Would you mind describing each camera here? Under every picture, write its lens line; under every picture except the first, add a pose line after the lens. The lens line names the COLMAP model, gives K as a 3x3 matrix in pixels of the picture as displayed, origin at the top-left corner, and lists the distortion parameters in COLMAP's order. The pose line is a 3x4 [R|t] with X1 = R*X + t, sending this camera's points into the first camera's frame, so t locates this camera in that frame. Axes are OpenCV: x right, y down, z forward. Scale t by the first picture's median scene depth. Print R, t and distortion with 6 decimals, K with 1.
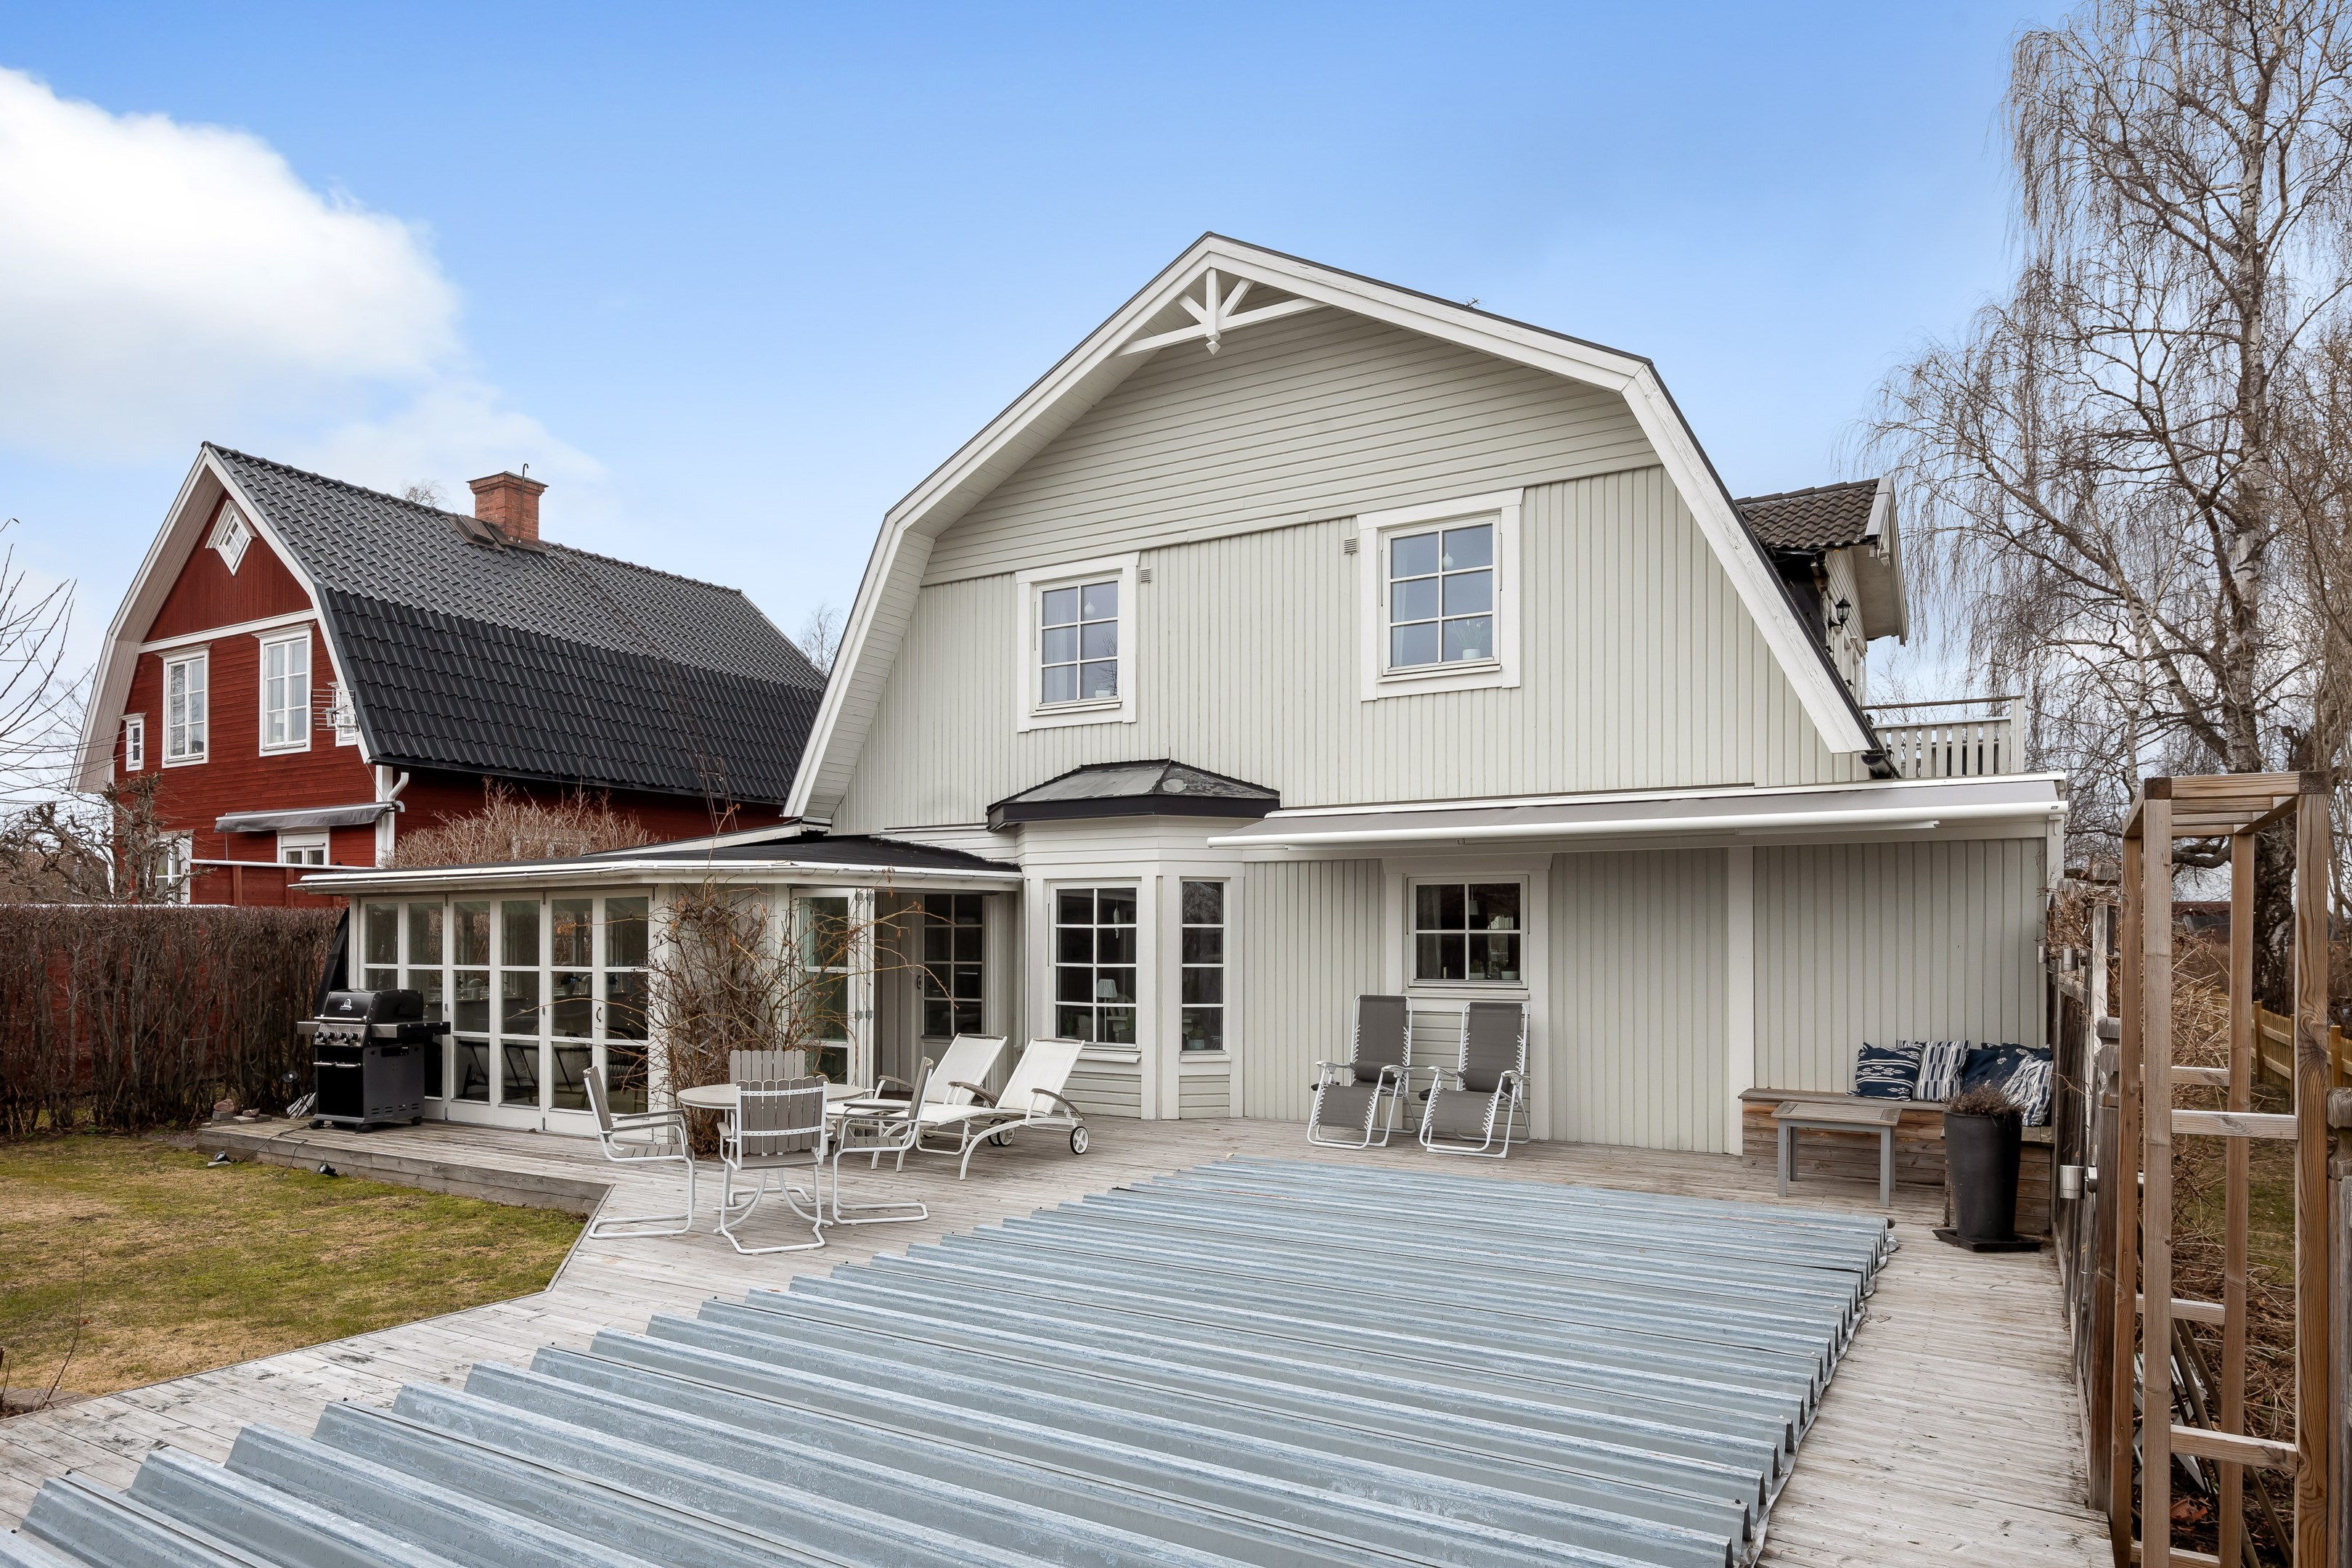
lens RADIAL K [[1422.5, 0, 1176.0], [0, 1422.5, 784.0], [0, 0, 1]] dist [-0.003021, -0.000453]
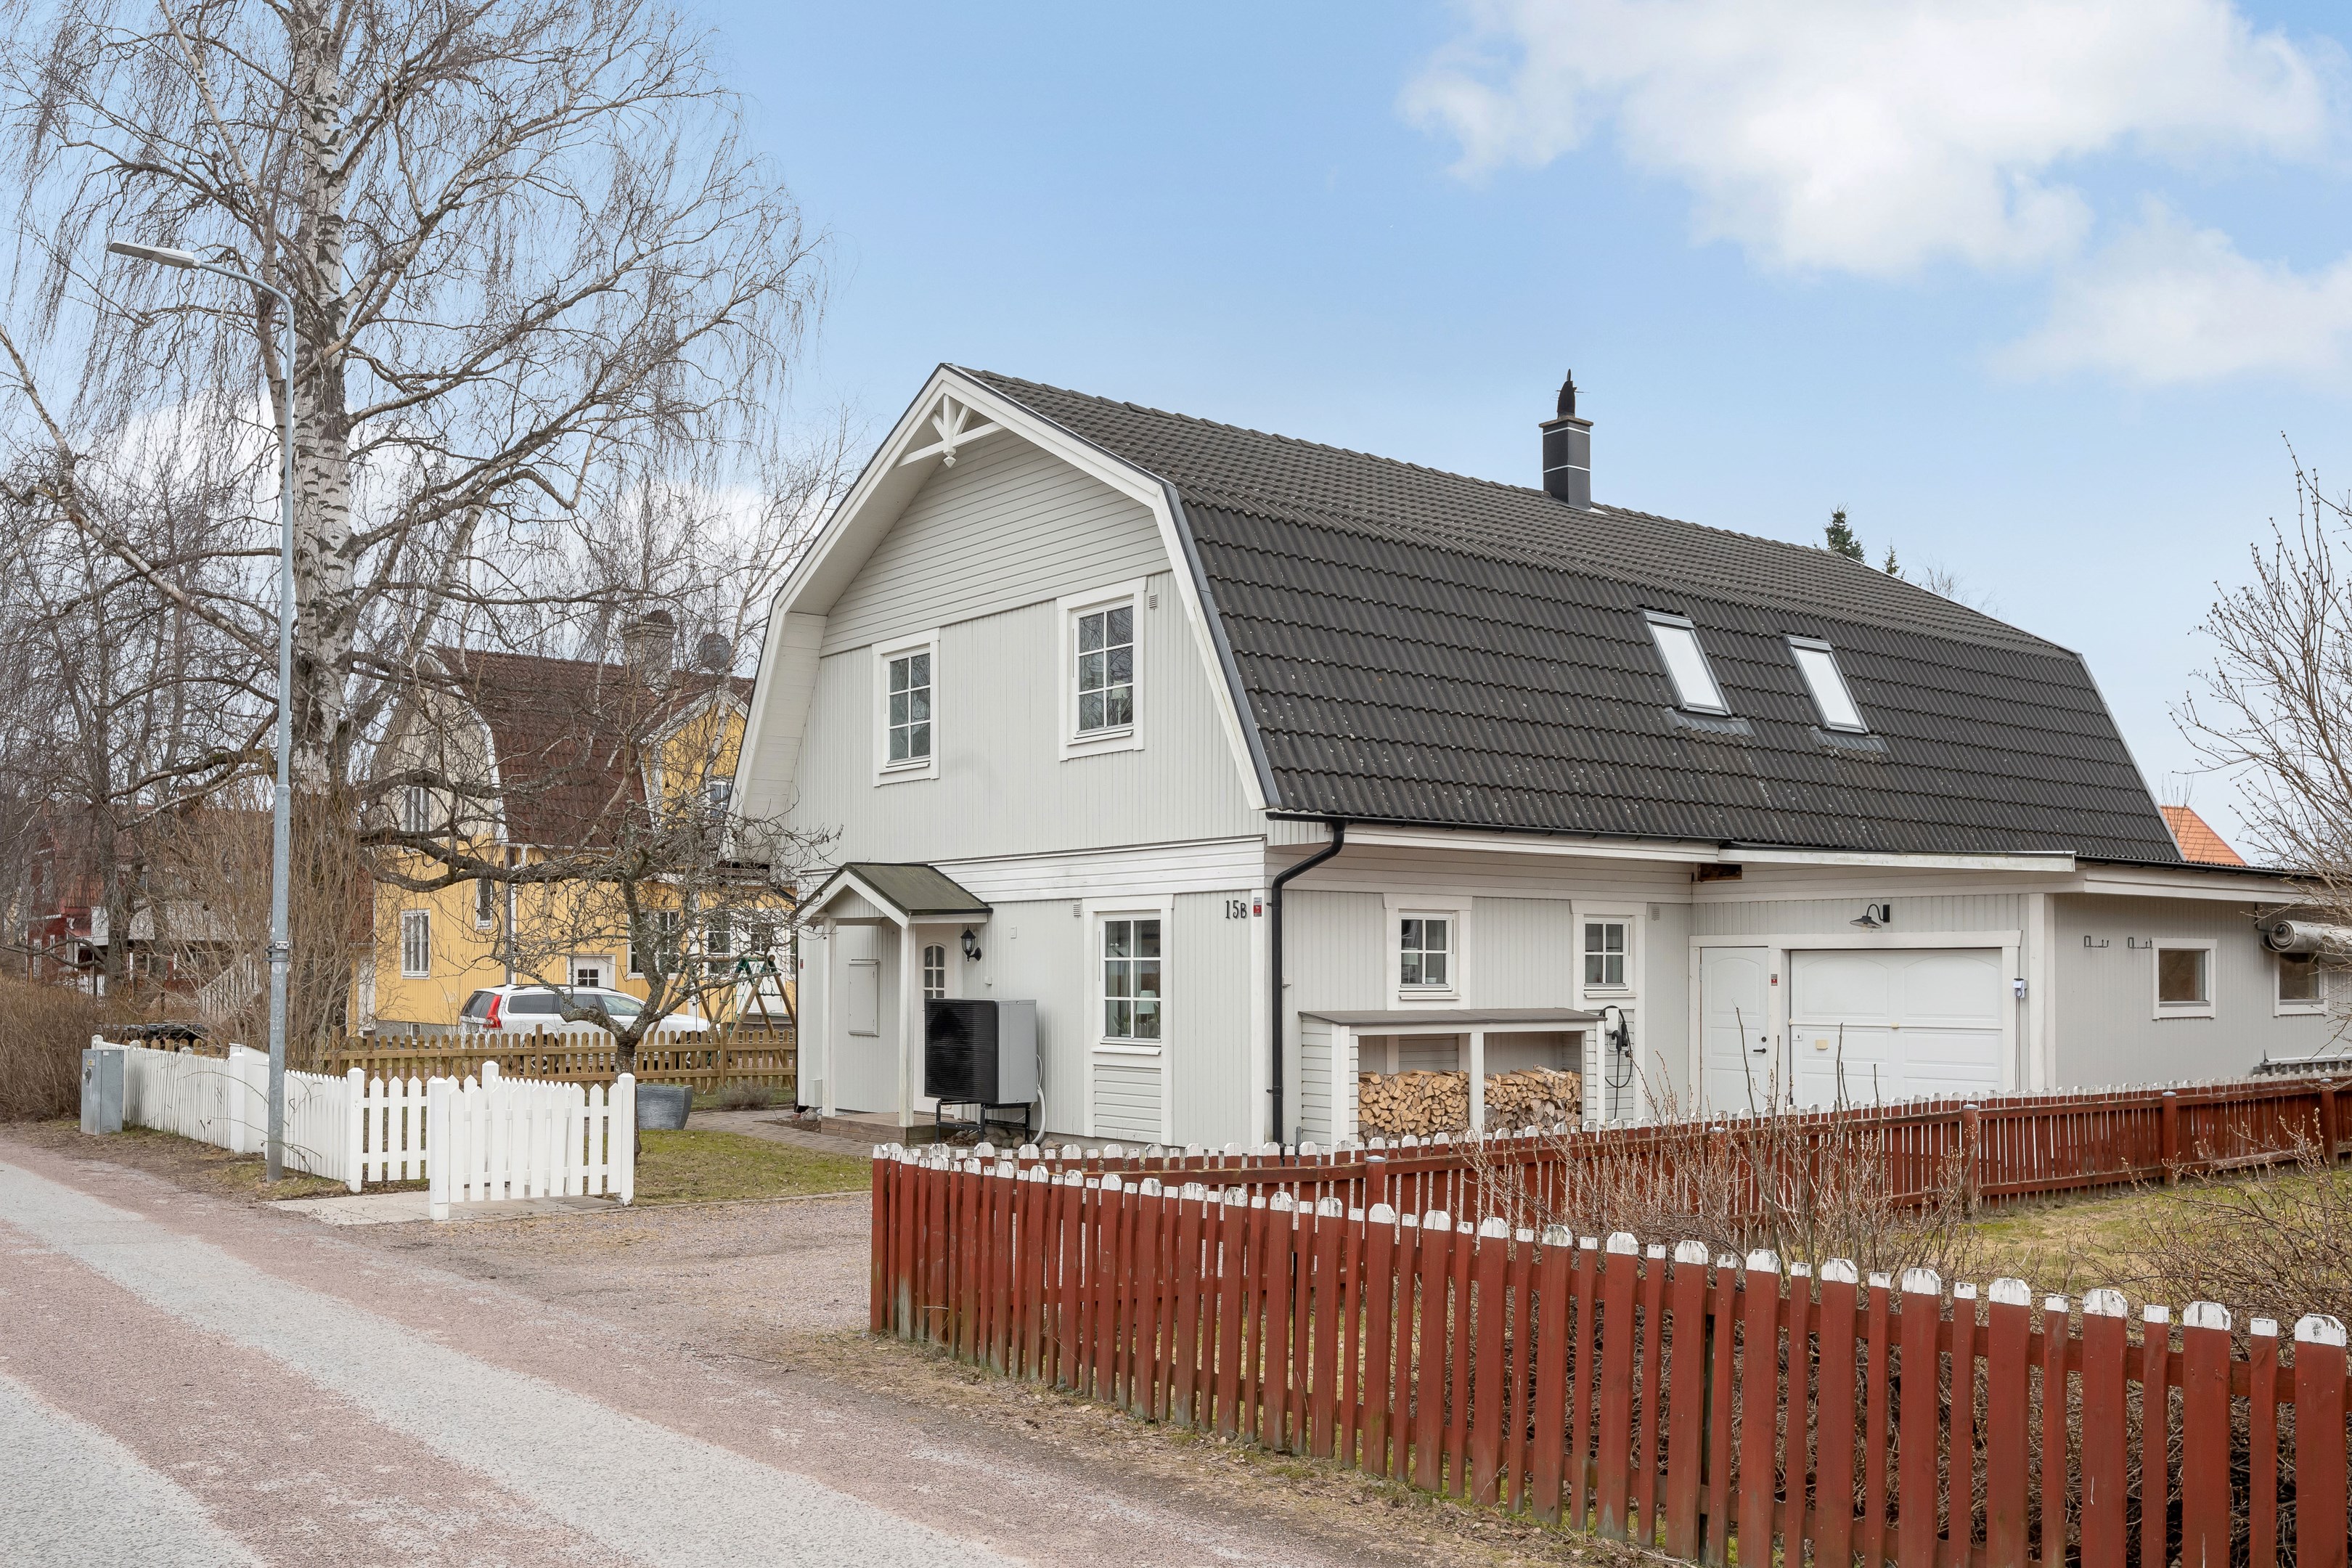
lens RADIAL K [[2081.0, 0, 1176.0], [0, 2081.0, 784.0], [0, 0, 1]] dist [0.000647, 0.000252]
pose [[0.938709, -0.027947, -0.343577, 0.803440], [0.030389, 0.999537, 0.001727, -0.037528], [0.343369, -0.012062, 0.939123, -0.568950]]
